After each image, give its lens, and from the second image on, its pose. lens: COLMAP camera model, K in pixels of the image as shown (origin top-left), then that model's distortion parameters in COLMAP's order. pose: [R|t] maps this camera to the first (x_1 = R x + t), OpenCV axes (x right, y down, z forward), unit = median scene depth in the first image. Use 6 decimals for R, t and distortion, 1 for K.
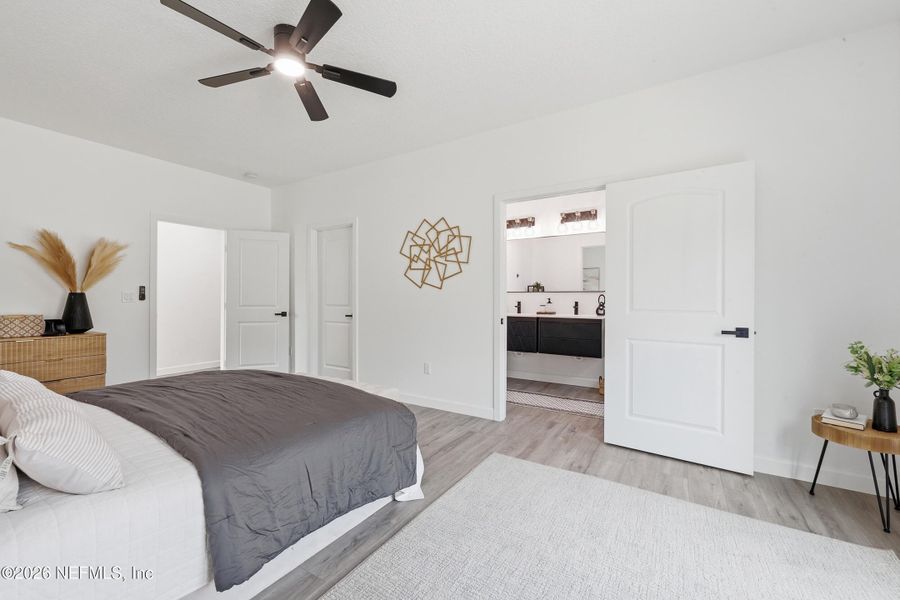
lens RADIAL K [[362.8, 0, 449.1], [0, 362.8, 292.8], [0, 0, 1]] dist [-0.000950, 0.000020]
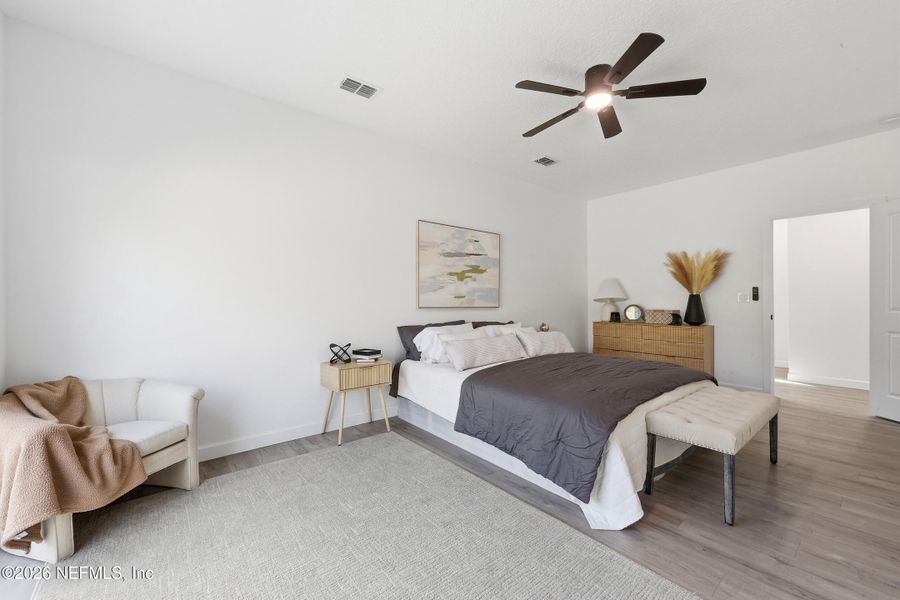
lens RADIAL K [[362.8, 0, 443.4], [0, 362.8, 300.4], [0, 0, 1]] dist [-0.000950, 0.000020]
pose [[-0.331790, 0.000992, -0.943353, 0.468114], [0.019534, 0.999792, -0.005819, 0.009171], [0.943151, -0.020358, -0.331740, 0.519766]]
